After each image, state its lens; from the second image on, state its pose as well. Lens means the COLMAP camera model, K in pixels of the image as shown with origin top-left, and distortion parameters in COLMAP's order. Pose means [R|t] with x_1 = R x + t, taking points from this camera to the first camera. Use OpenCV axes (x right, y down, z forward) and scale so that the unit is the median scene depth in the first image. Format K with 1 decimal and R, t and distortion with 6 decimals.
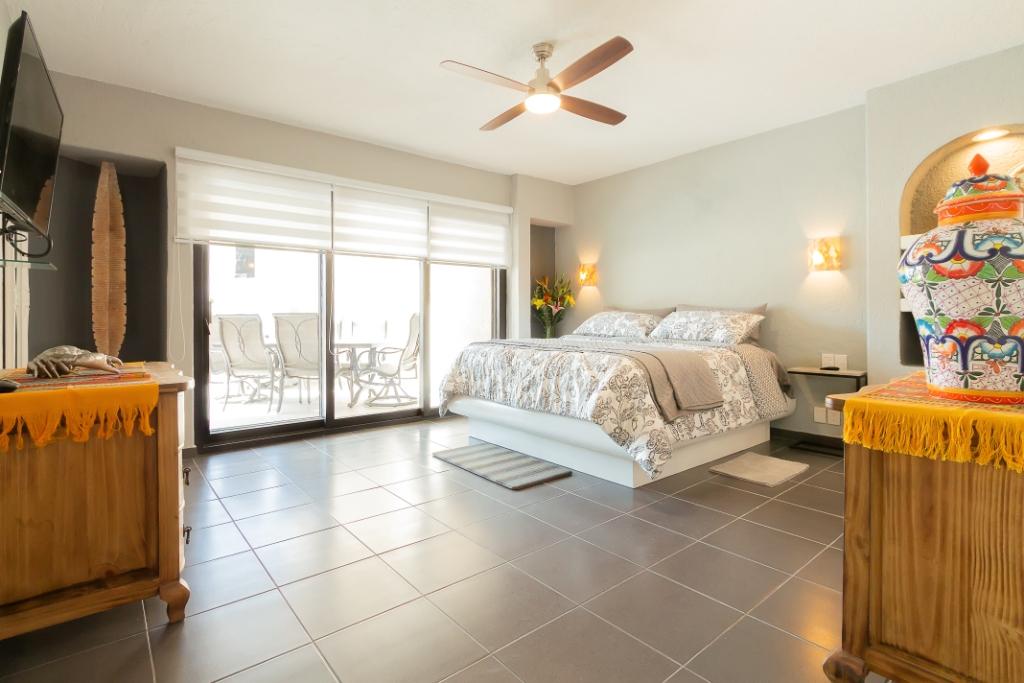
lens RADIAL K [[483.7, 0, 510.4], [0, 483.7, 329.5], [0, 0, 1]] dist [-0.001183, -0.000104]
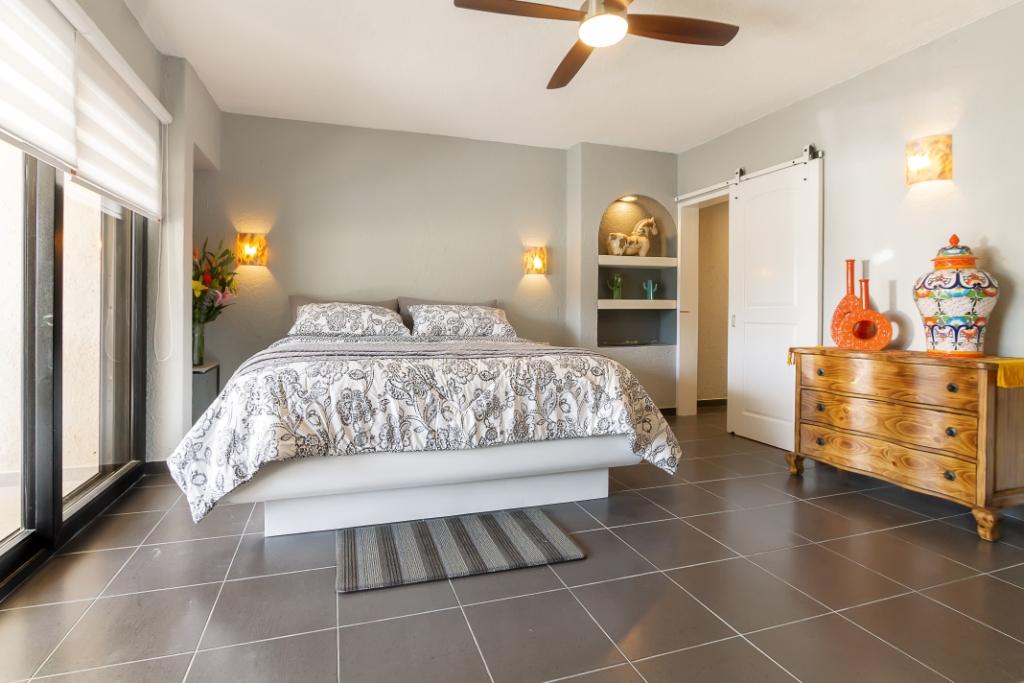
lens RADIAL K [[477.8, 0, 511.9], [0, 477.8, 316.9], [0, 0, 1]] dist [-0.040623, -0.000020]
pose [[0.386606, -0.000782, 0.922245, -0.586436], [0.013166, 0.999902, -0.004671, -0.013551], [-0.922151, 0.013948, 0.386579, 0.731302]]
